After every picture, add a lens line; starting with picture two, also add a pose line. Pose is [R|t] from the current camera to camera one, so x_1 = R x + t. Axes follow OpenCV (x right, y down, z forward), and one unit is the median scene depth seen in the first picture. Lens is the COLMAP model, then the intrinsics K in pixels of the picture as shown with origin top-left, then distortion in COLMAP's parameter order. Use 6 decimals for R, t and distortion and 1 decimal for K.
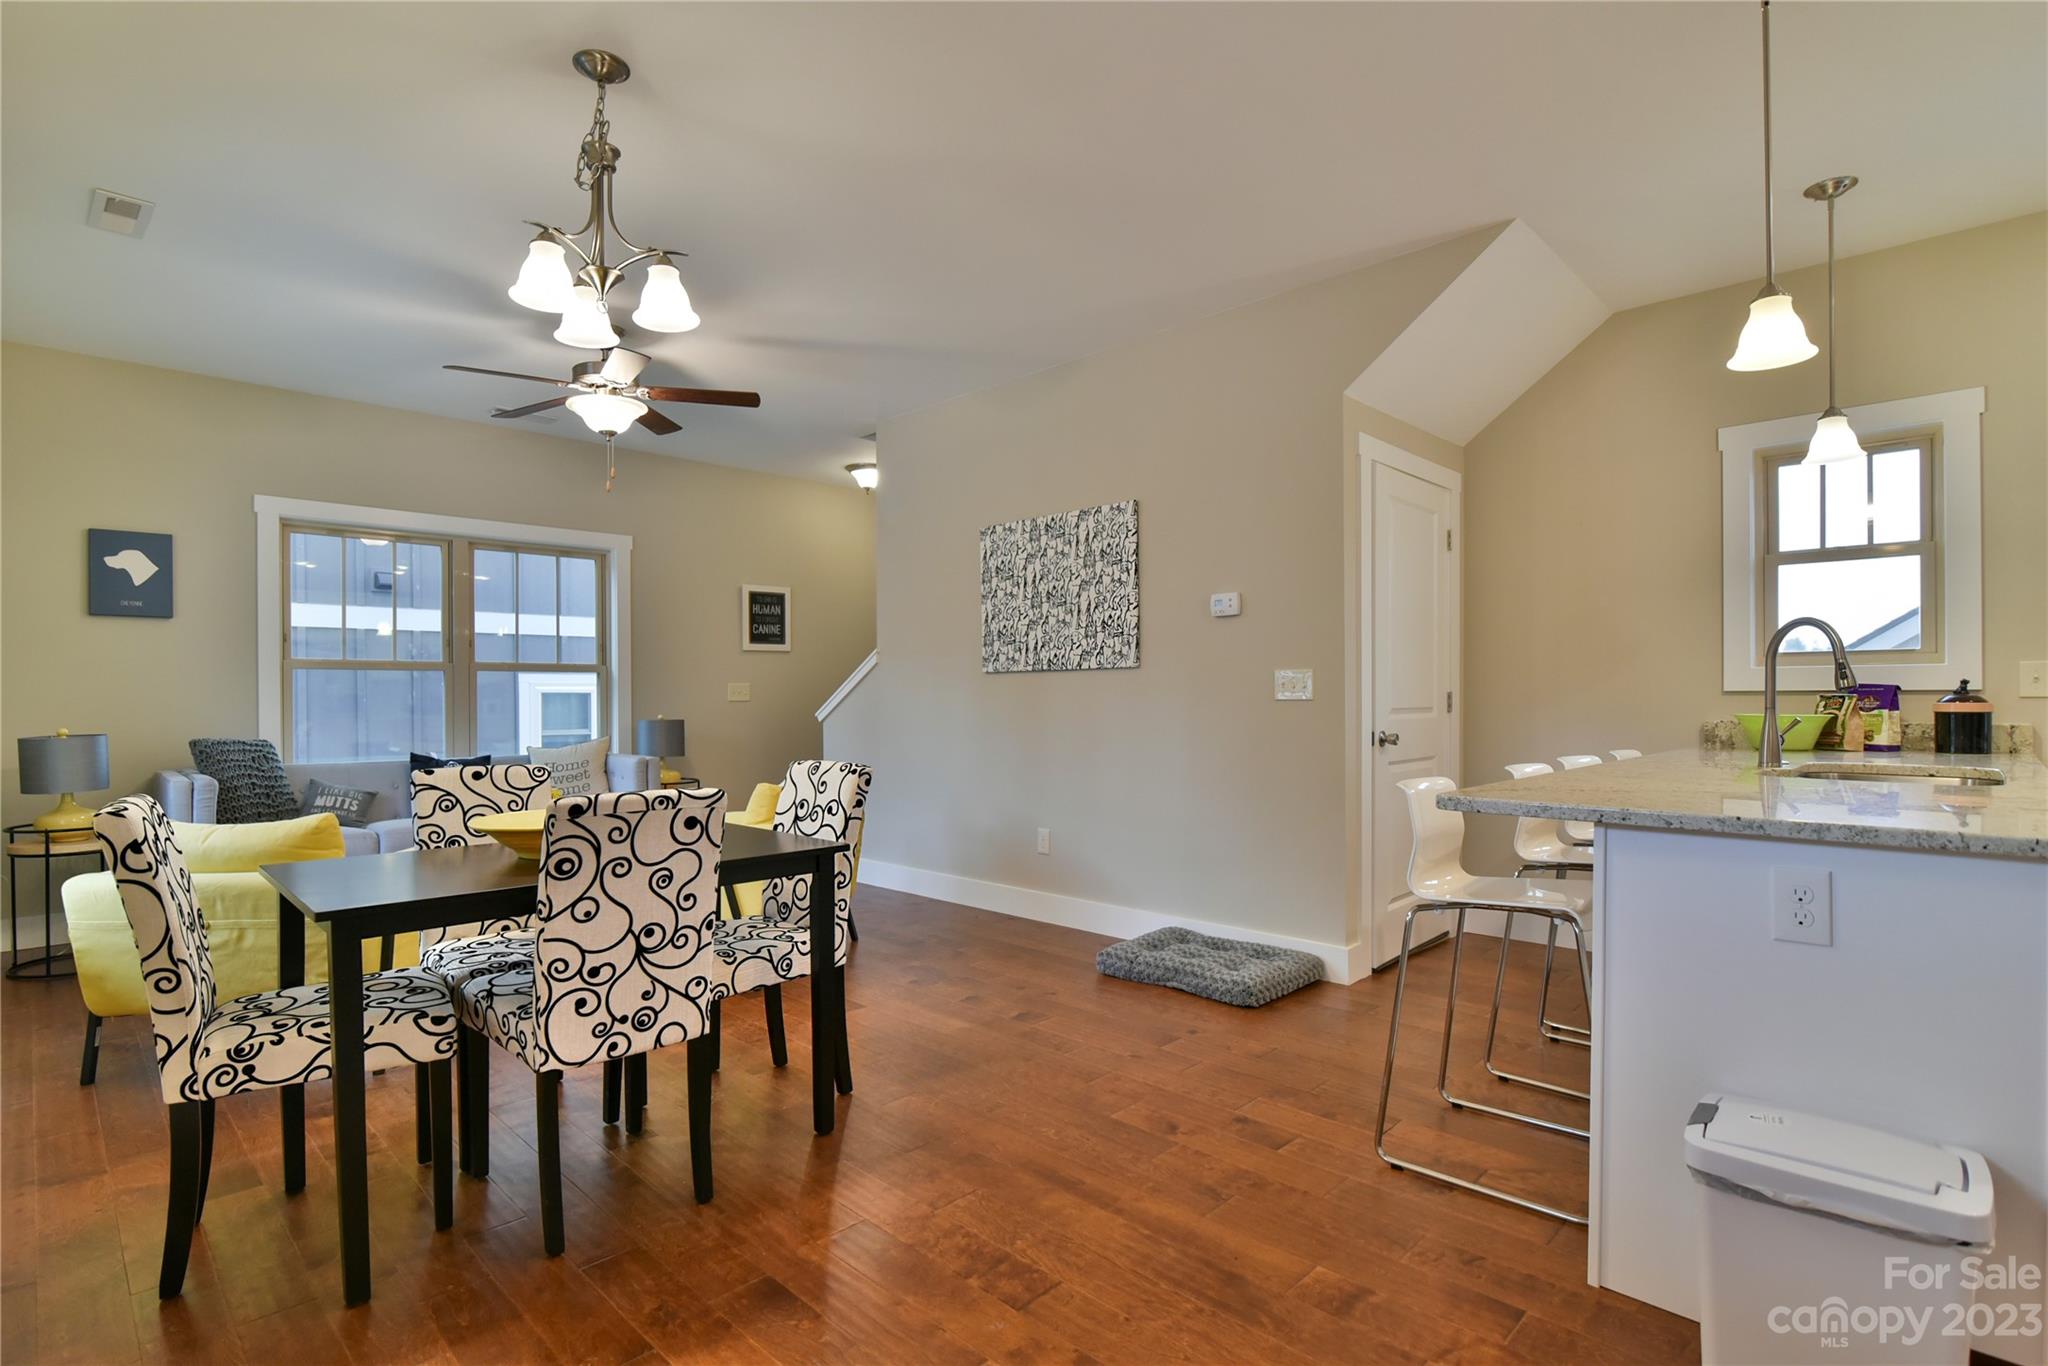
lens RADIAL K [[1013.9, 0, 1017.0], [0, 1013.9, 700.1], [0, 0, 1]] dist [-0.000401, 0.000275]
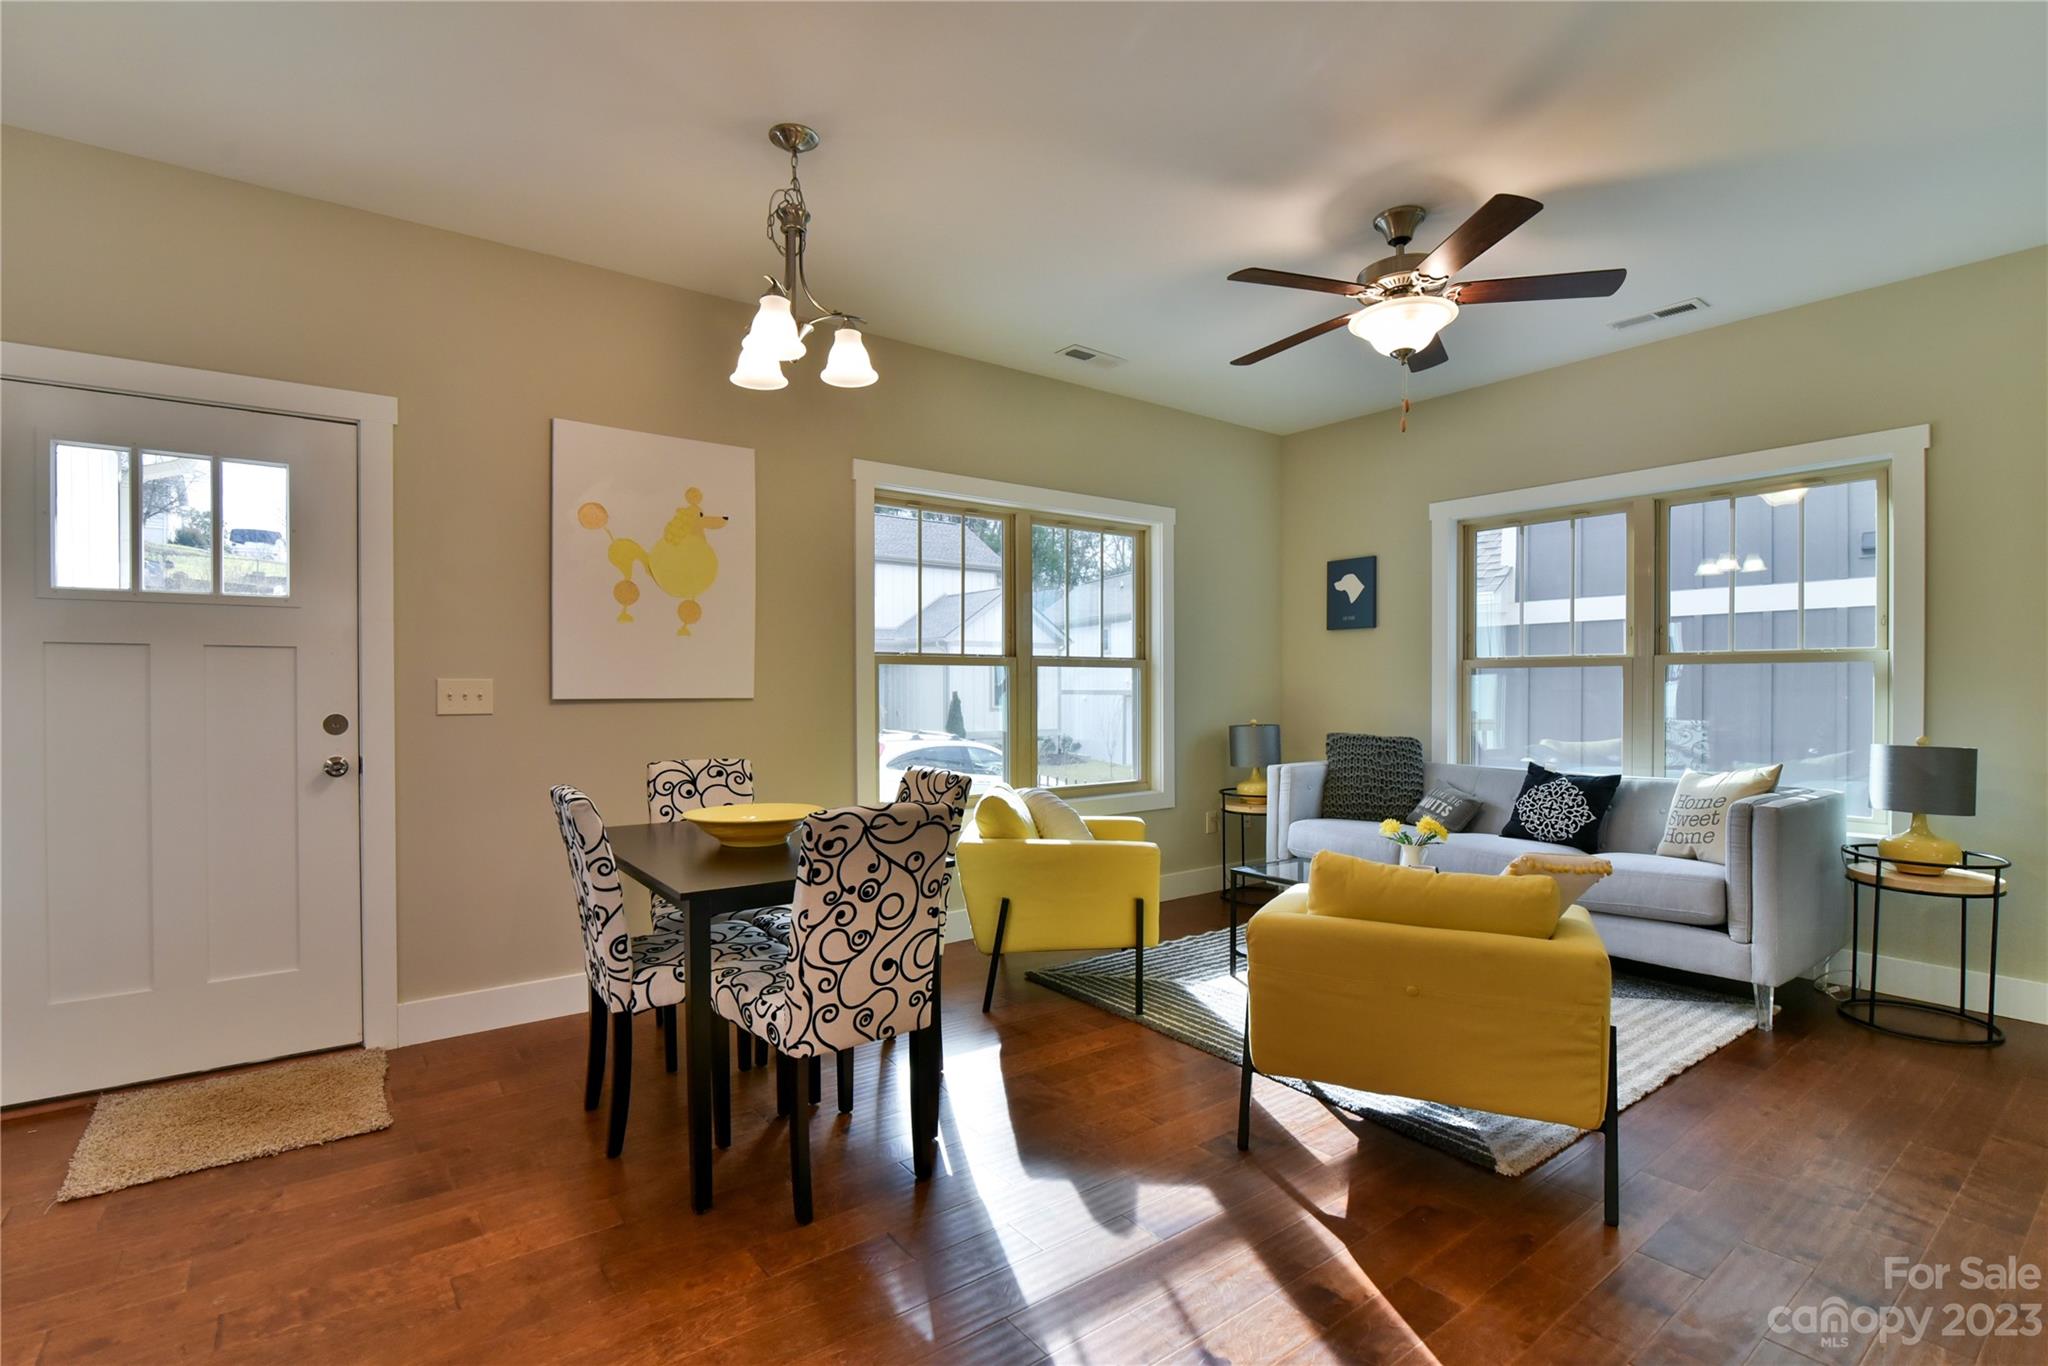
lens RADIAL K [[972.4, 0, 996.4], [0, 972.4, 690.4], [0, 0, 1]] dist [-0.021246, -0.000385]
pose [[-0.139243, 0.008534, -0.990222, 0.409068], [-0.001579, 0.999960, 0.008840, -0.023352], [0.990257, 0.002795, -0.139224, 0.925555]]
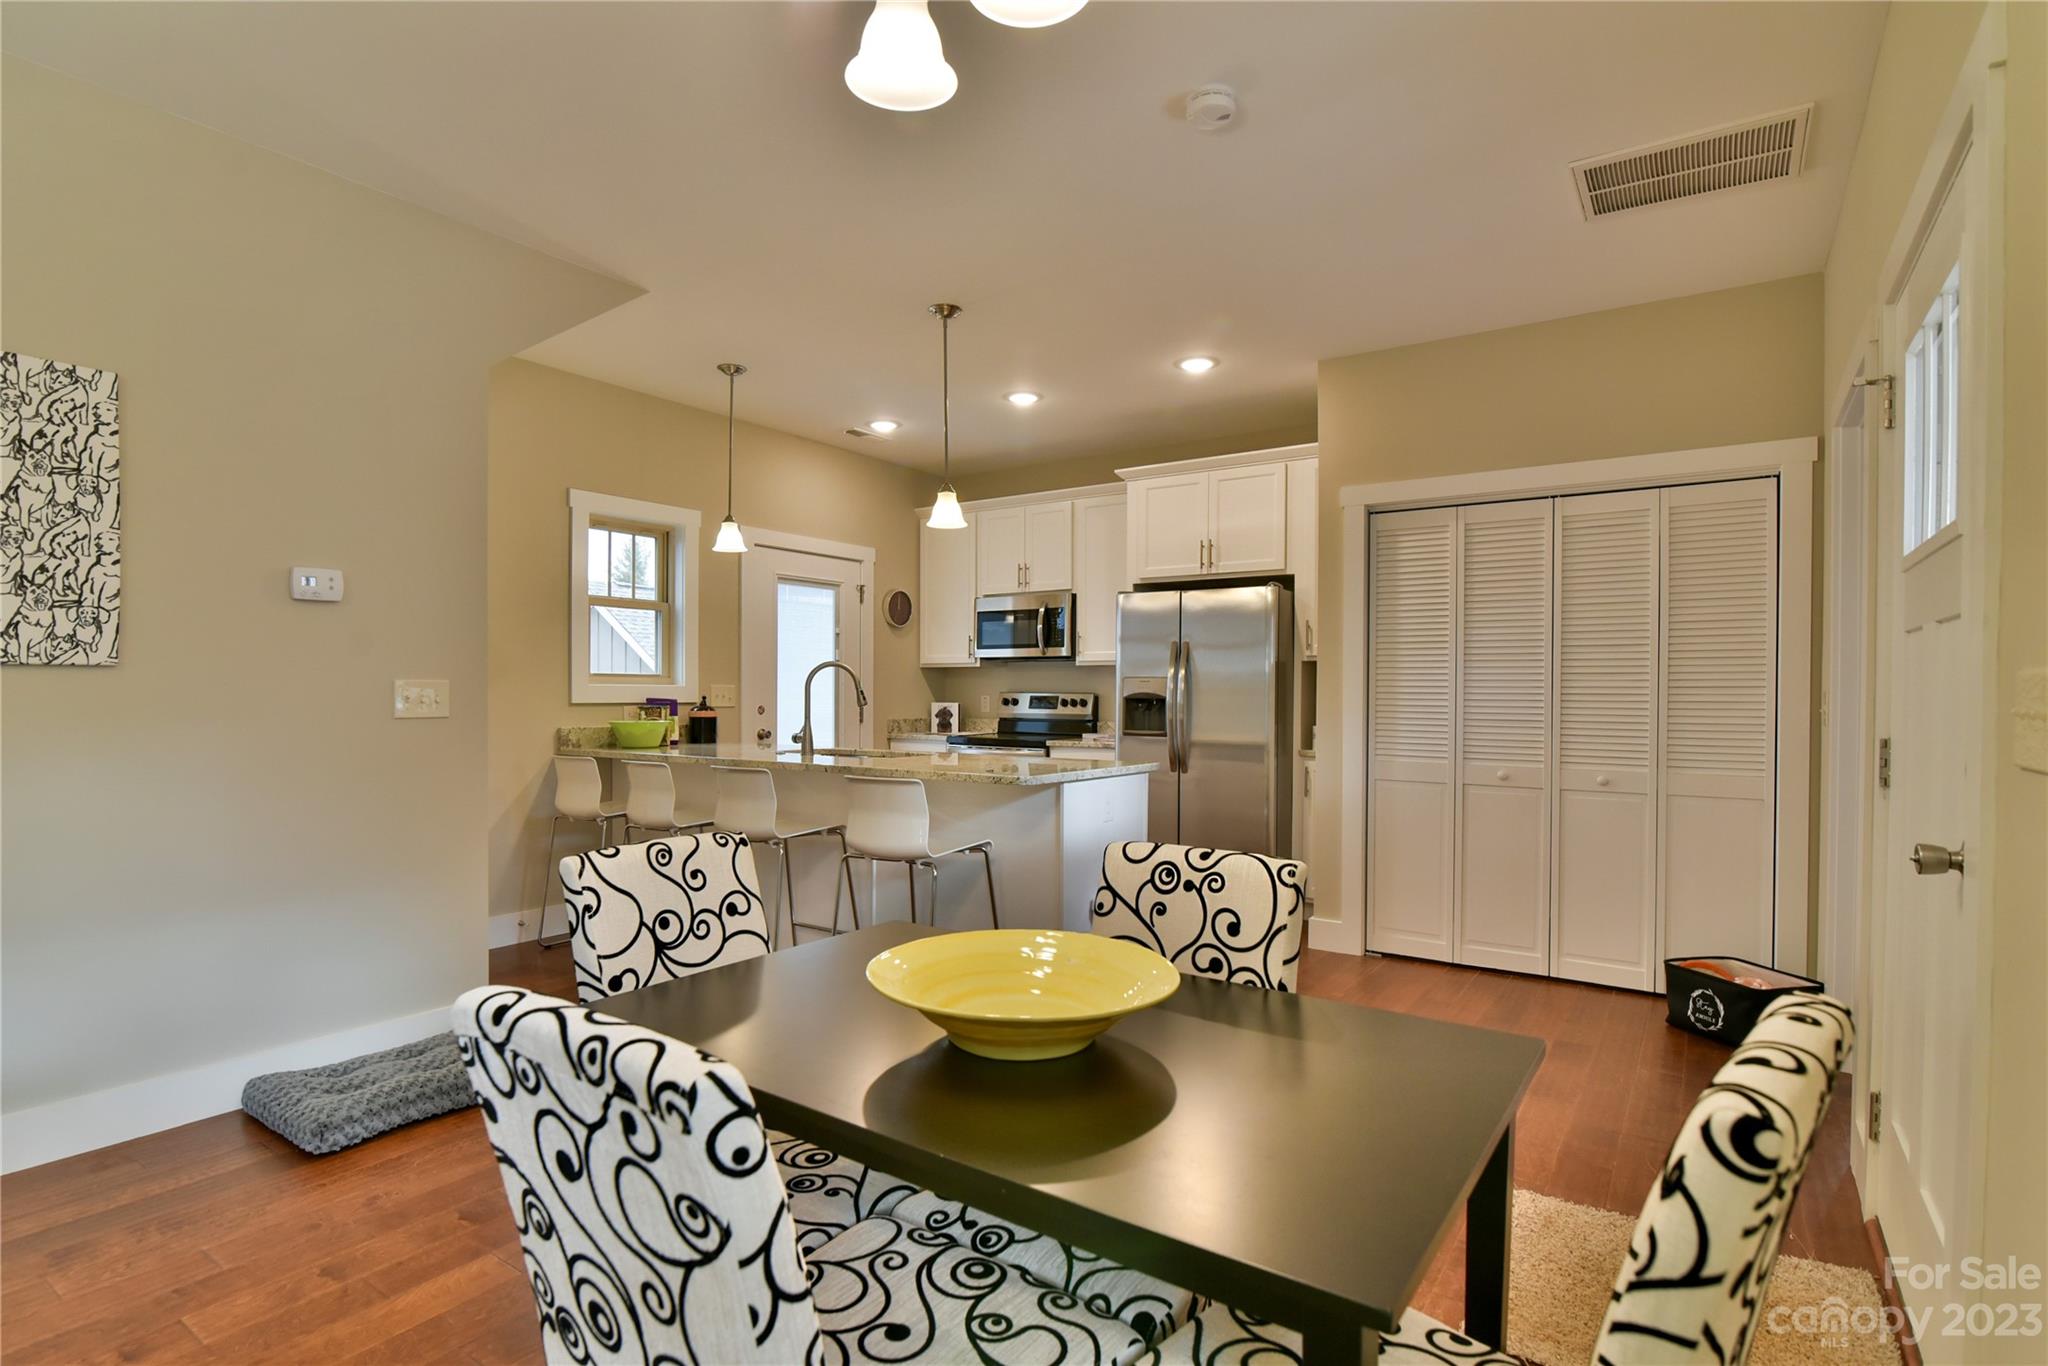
lens RADIAL K [[1013.9, 0, 1017.0], [0, 1013.9, 700.1], [0, 0, 1]] dist [-0.000401, 0.000275]
pose [[-0.171412, -0.003686, 0.985193, -0.626969], [0.000328, 0.999993, 0.003798, -0.017802], [-0.985199, 0.000974, -0.171409, 0.701913]]
